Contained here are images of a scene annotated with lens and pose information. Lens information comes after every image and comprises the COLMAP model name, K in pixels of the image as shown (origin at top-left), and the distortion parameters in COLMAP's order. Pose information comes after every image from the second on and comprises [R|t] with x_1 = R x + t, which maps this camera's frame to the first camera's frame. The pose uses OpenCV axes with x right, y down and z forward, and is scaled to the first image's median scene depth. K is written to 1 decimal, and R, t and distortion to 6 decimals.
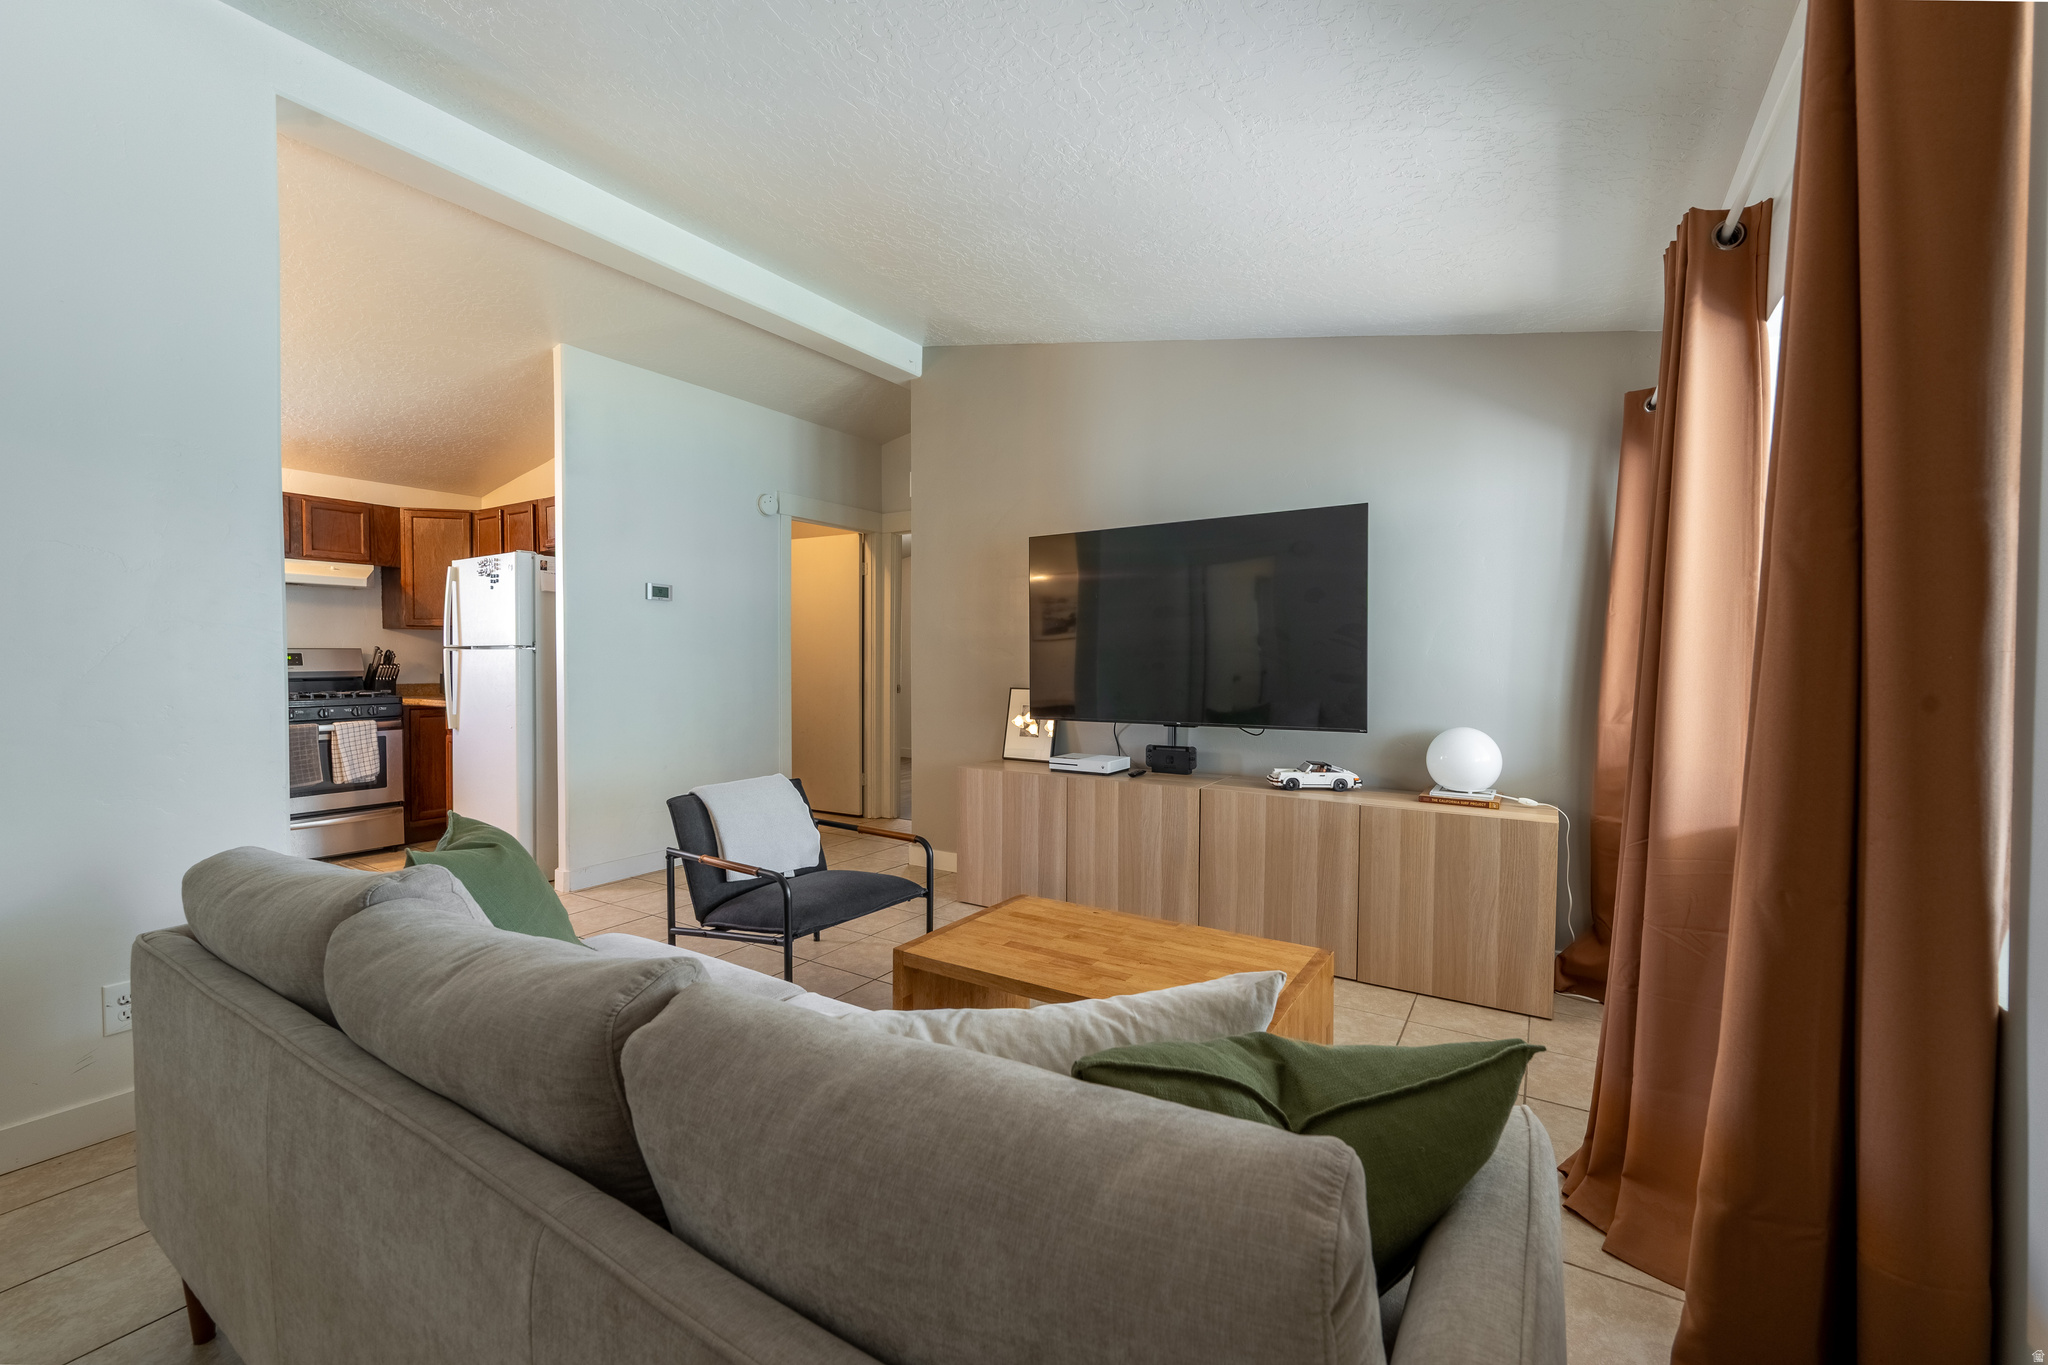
lens RADIAL K [[832.6, 0, 1019.6], [0, 832.6, 685.0], [0, 0, 1]] dist [-0.001117, 0.000022]
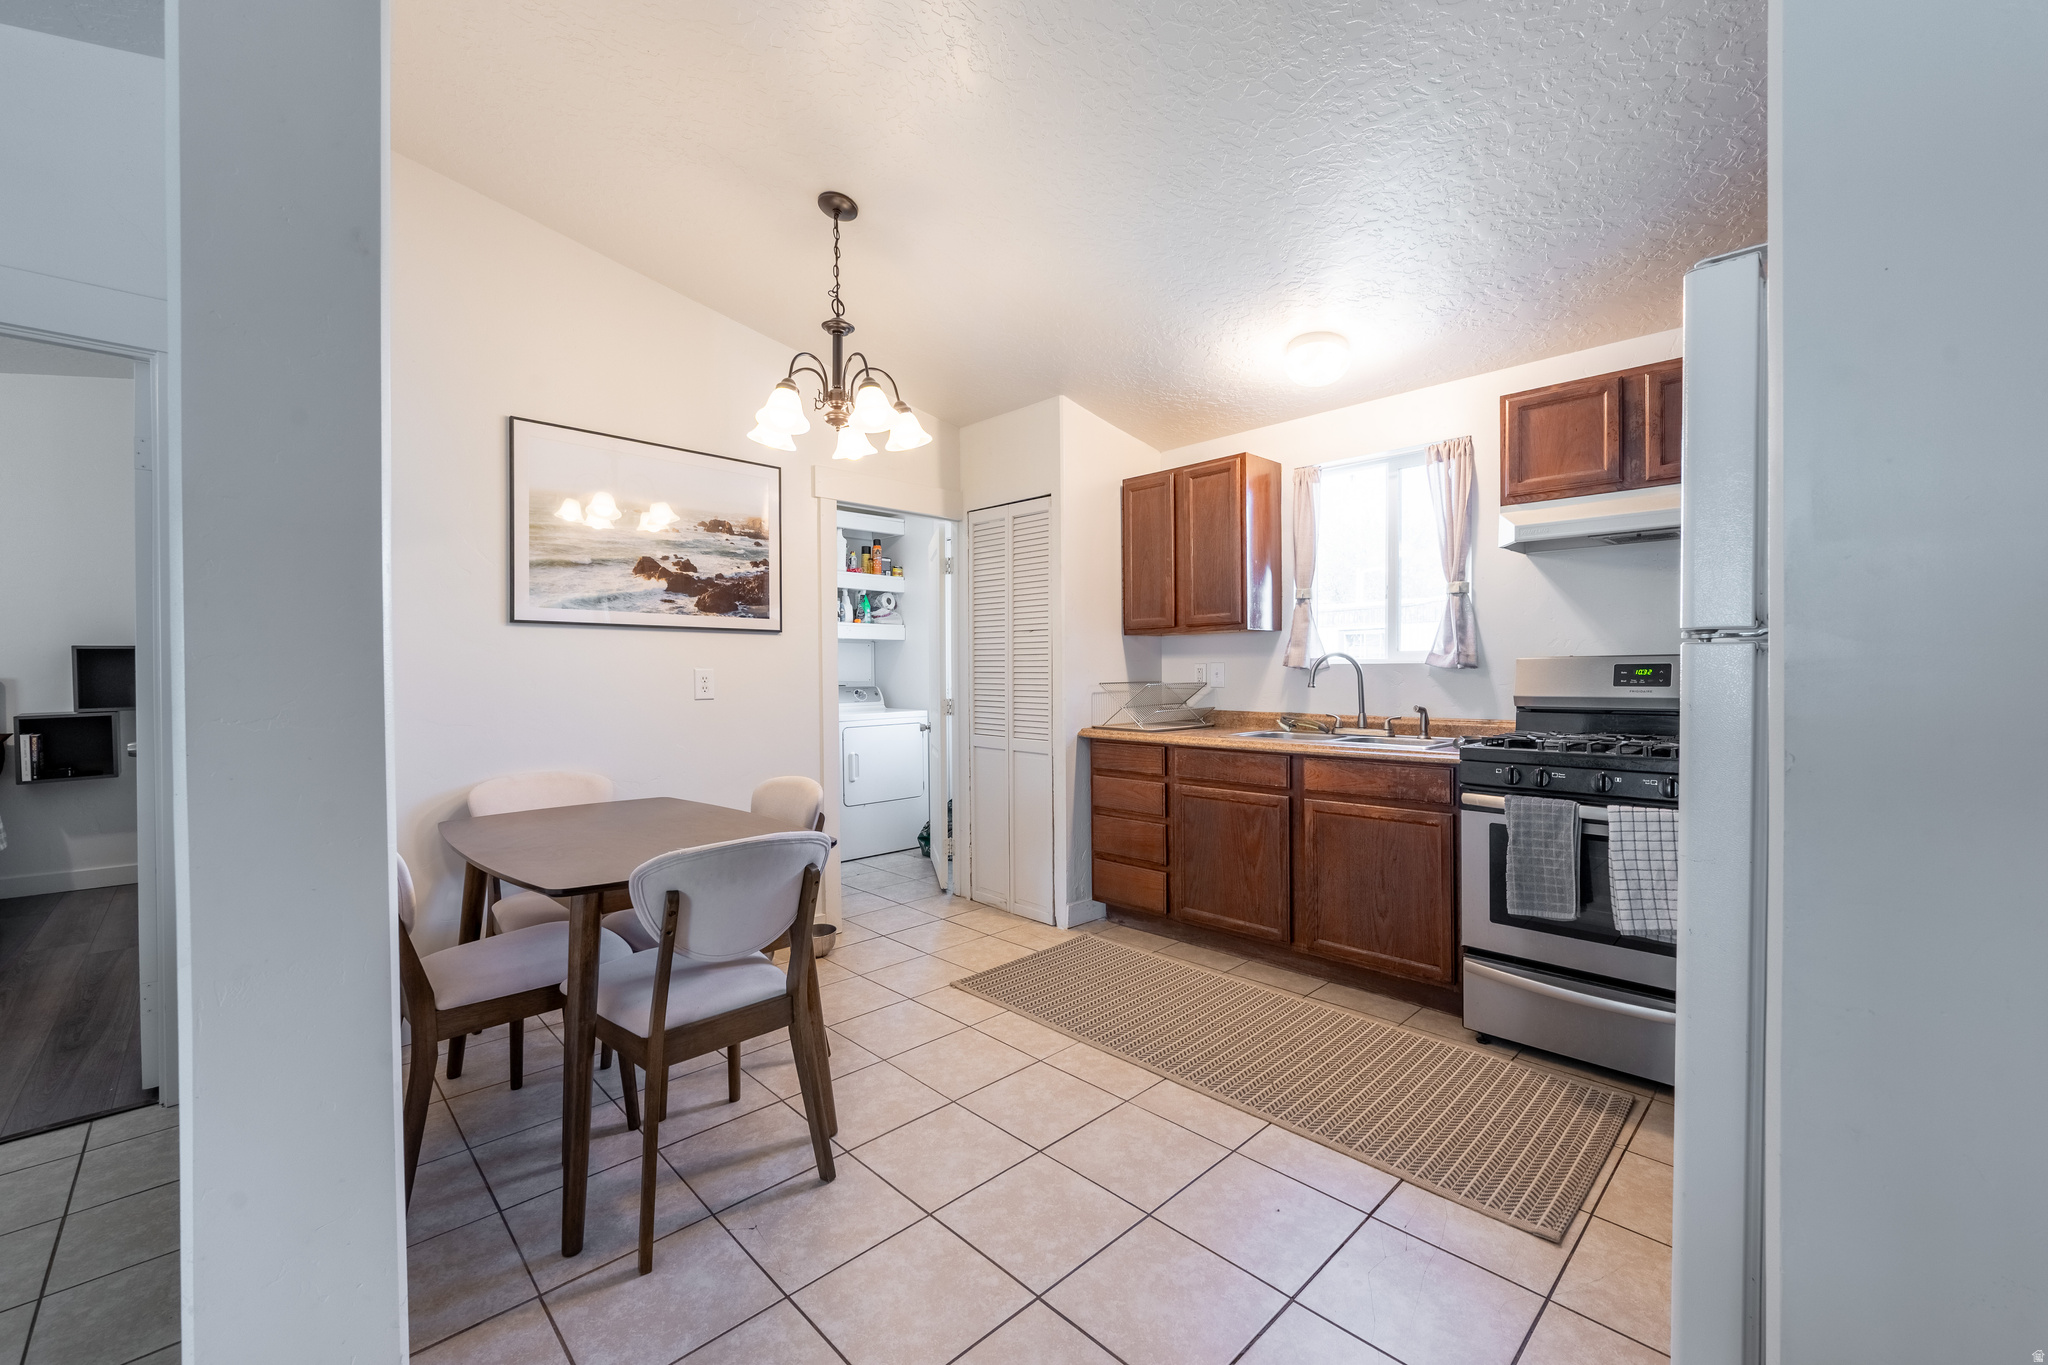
lens RADIAL K [[827.5, 0, 1029.2], [0, 827.5, 676.0], [0, 0, 1]] dist [-0.003074, 0.000667]
pose [[-0.218750, 0.005651, -0.975765, -0.334803], [-0.026954, 0.999567, 0.011832, -0.033675], [0.975409, 0.028889, -0.218503, 0.948595]]
